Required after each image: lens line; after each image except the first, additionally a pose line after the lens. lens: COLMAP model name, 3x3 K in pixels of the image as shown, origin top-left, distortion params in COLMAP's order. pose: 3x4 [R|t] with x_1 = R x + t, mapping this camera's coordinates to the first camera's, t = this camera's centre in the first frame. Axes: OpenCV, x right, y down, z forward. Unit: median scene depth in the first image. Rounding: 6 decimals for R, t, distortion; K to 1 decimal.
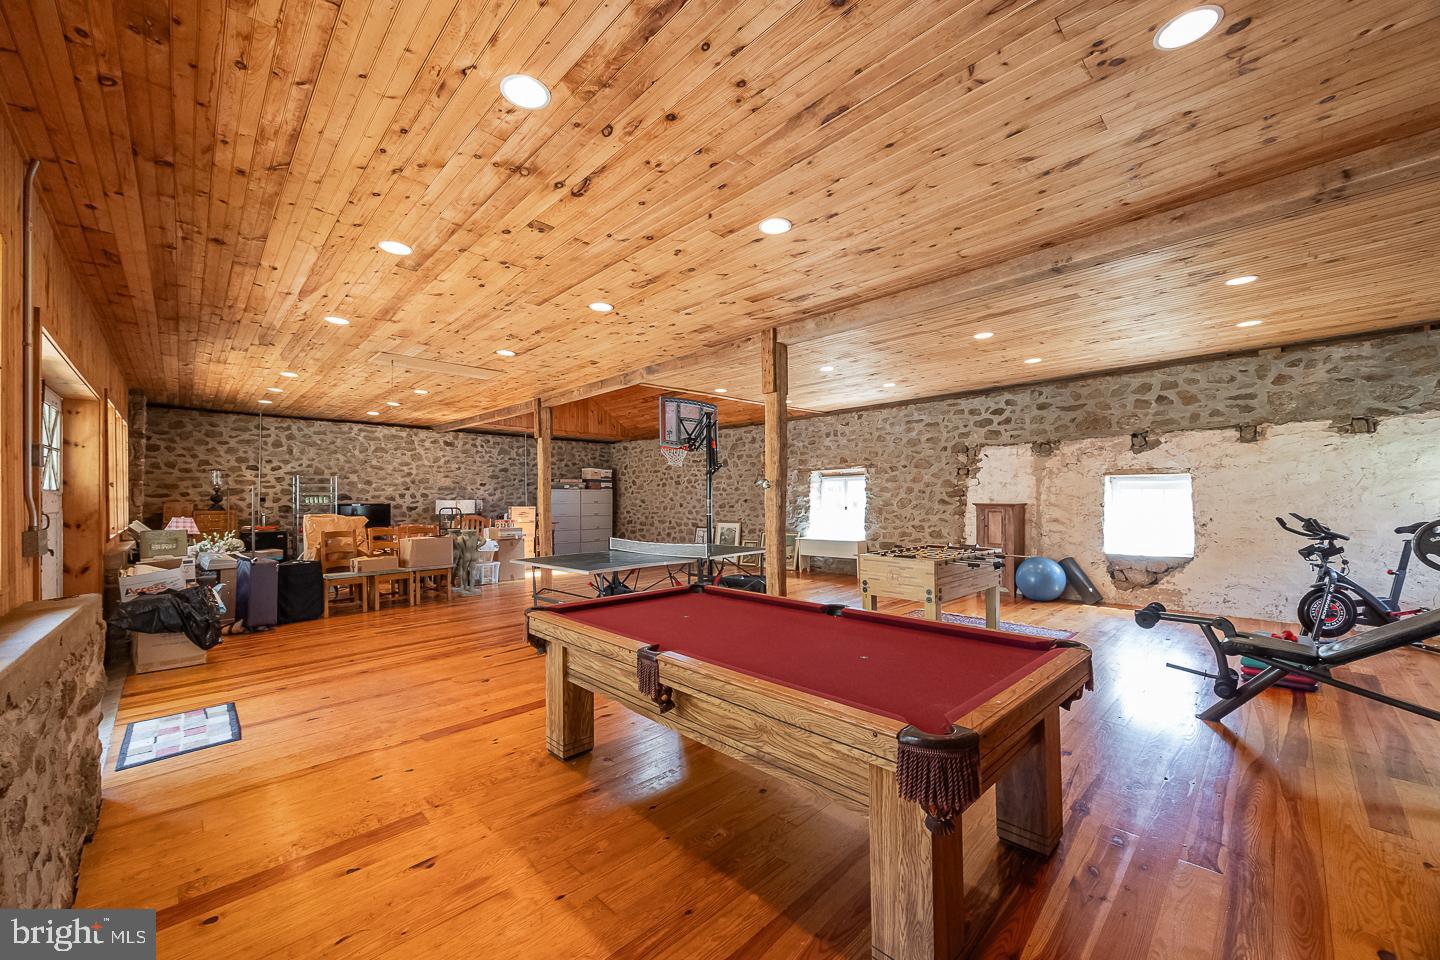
lens RADIAL K [[555.1, 0, 721.6], [0, 555.1, 490.3], [0, 0, 1]] dist [-0.001759, -0.000500]
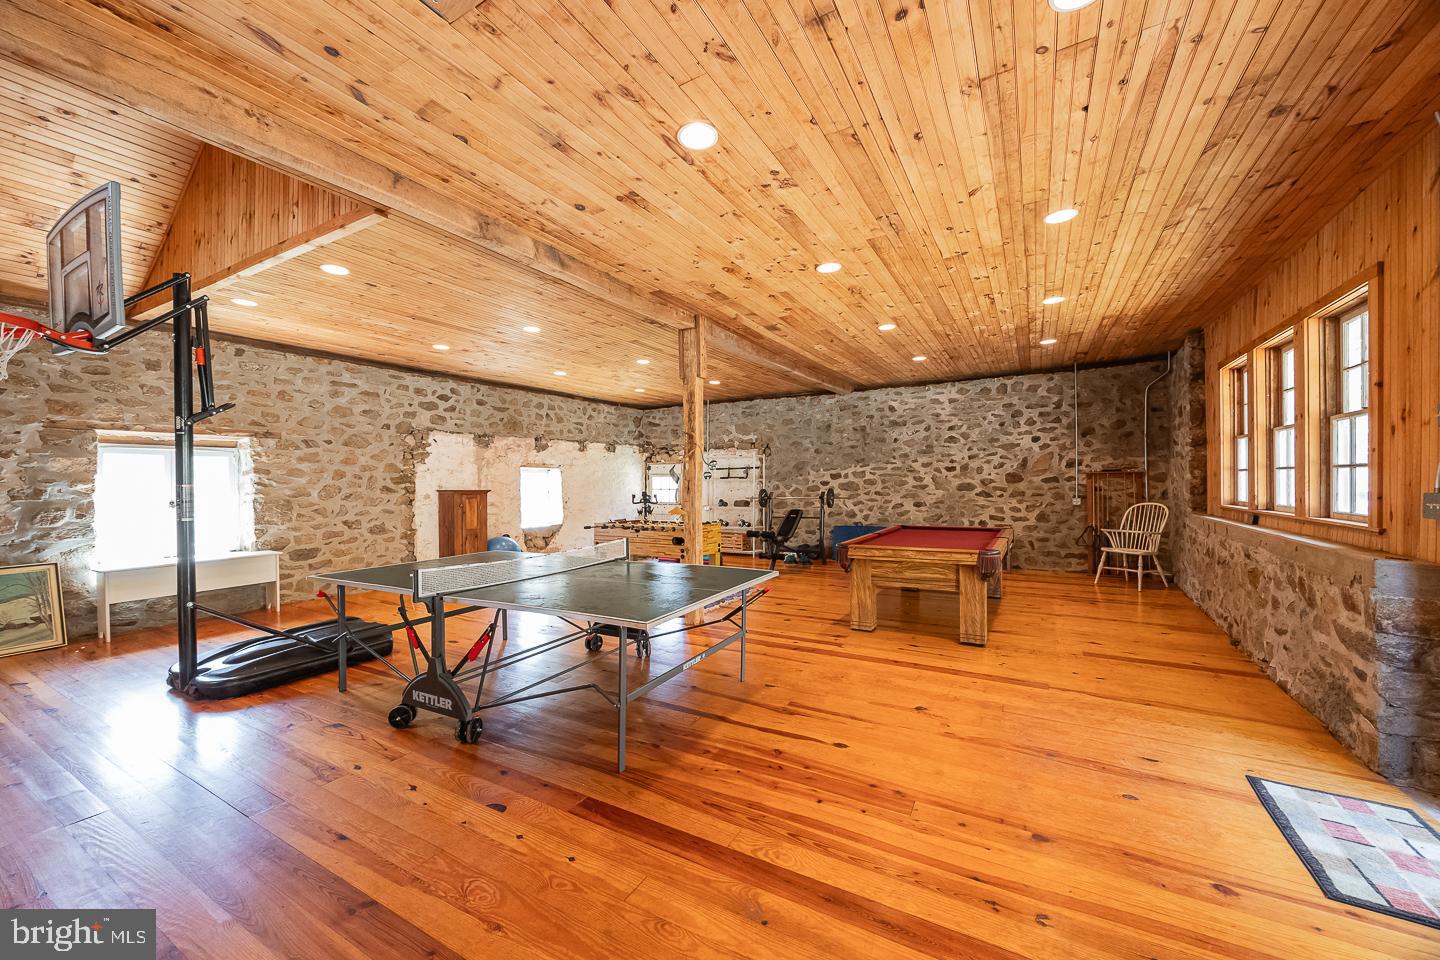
lens RADIAL K [[555.1, 0, 722.5], [0, 555.1, 483.0], [0, 0, 1]] dist [-0.001759, -0.000500]
pose [[-0.281326, 0.012764, 0.959527, -0.549177], [-0.000352, 0.999910, -0.013404, 0.021796], [-0.959612, -0.004109, -0.281296, 0.747784]]
